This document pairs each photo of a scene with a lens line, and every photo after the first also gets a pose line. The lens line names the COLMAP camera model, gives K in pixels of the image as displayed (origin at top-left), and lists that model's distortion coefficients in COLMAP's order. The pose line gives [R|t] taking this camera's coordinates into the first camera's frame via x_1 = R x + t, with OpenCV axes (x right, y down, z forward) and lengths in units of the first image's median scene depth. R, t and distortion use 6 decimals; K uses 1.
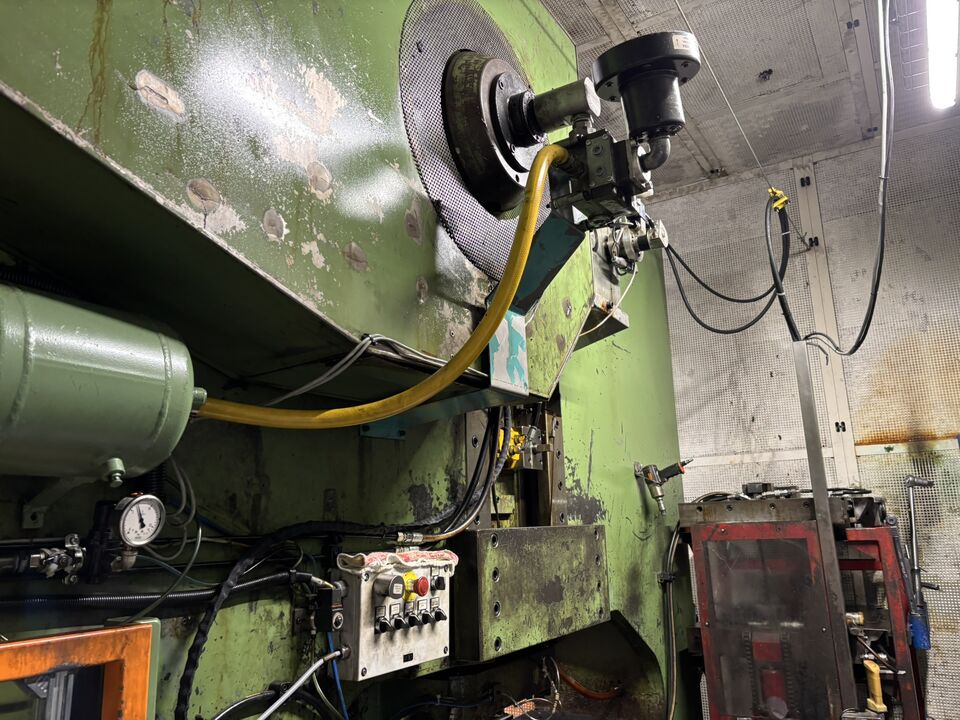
lens RADIAL K [[731.0, 0, 479.3], [0, 731.0, 359.2], [0, 0, 1]] dist [0.014520, 0.003883]
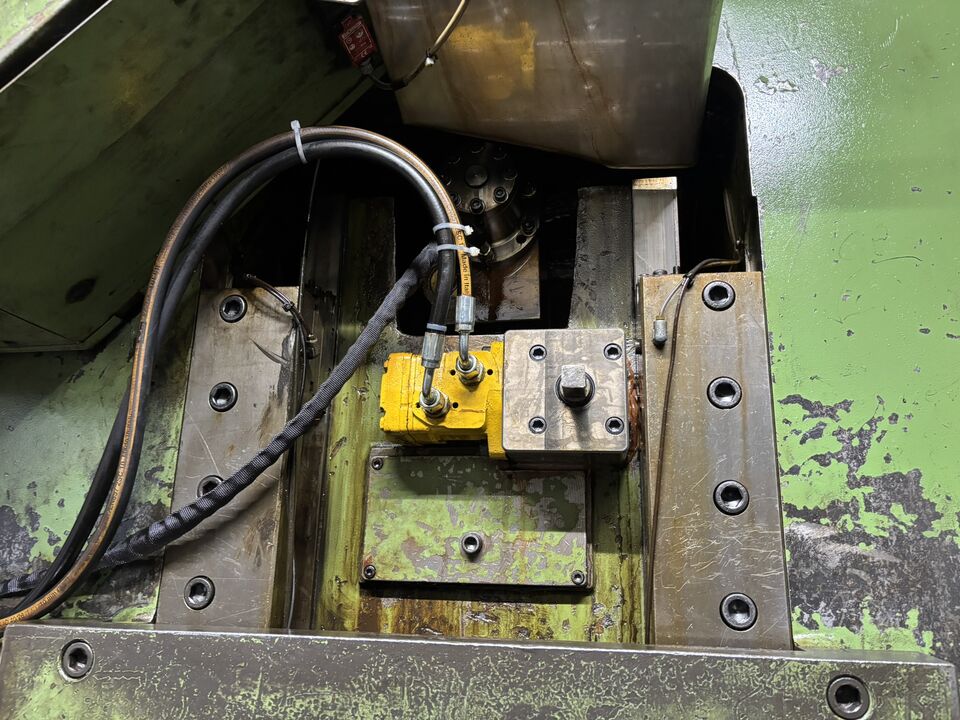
lens RADIAL K [[731.0, 0, 479.9], [0, 731.0, 360.7], [0, 0, 1]] dist [0.014520, 0.003883]
pose [[0.359021, -0.203513, -0.910871, 0.459243], [0.169624, 0.973912, -0.150740, 0.195428], [0.917786, -0.100386, 0.384176, 1.073060]]
